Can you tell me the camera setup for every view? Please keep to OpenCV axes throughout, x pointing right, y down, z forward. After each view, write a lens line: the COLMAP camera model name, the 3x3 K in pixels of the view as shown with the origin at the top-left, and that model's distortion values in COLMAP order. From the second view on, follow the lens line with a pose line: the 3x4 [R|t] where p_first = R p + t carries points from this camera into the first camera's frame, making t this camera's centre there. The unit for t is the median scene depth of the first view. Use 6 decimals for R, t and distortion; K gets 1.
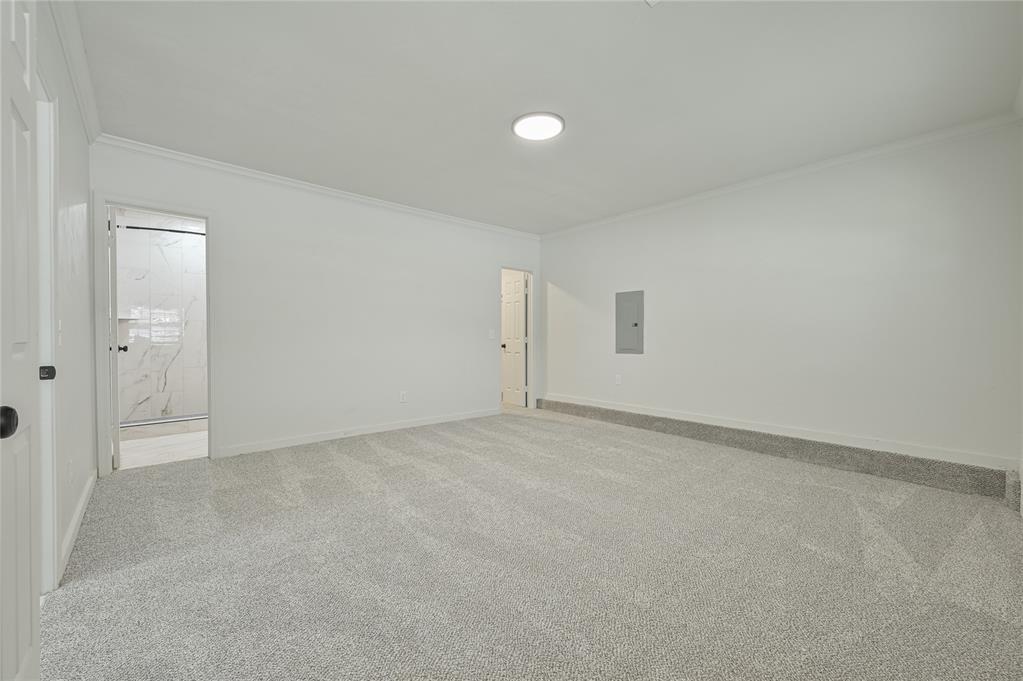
lens RADIAL K [[405.8, 0, 511.5], [0, 405.8, 340.5], [0, 0, 1]] dist [-0.002901, -0.000214]
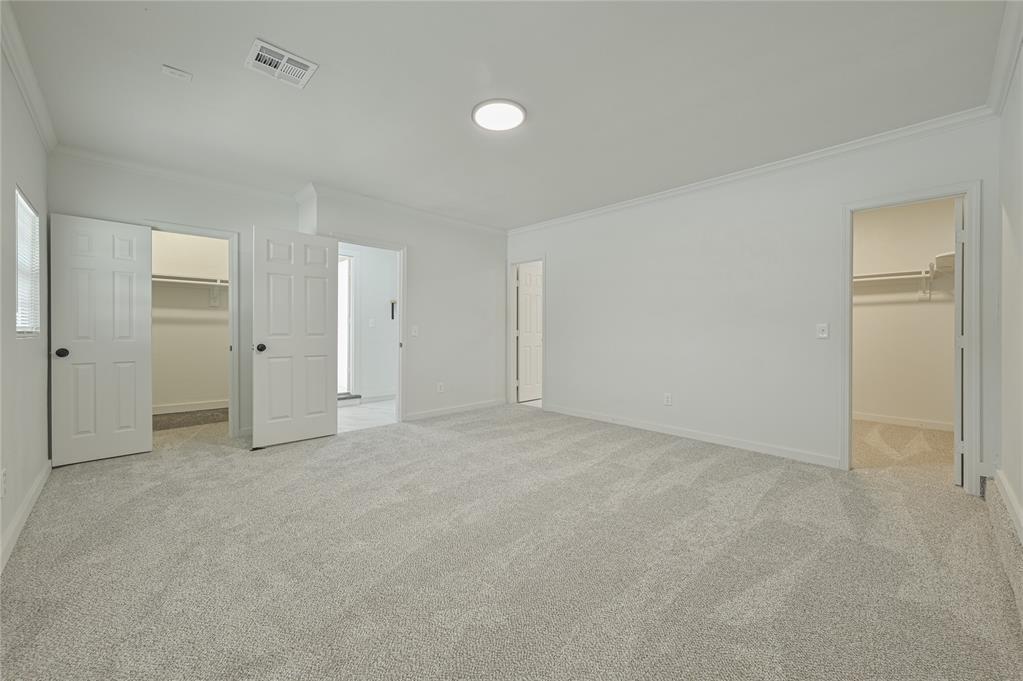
lens RADIAL K [[405.8, 0, 511.5], [0, 405.8, 340.5], [0, 0, 1]] dist [-0.002901, -0.000214]
pose [[0.033687, 0.018777, -0.999256, 0.744179], [-0.018039, 0.999672, 0.018177, 0.000879], [0.999270, 0.017414, 0.034015, 0.751777]]
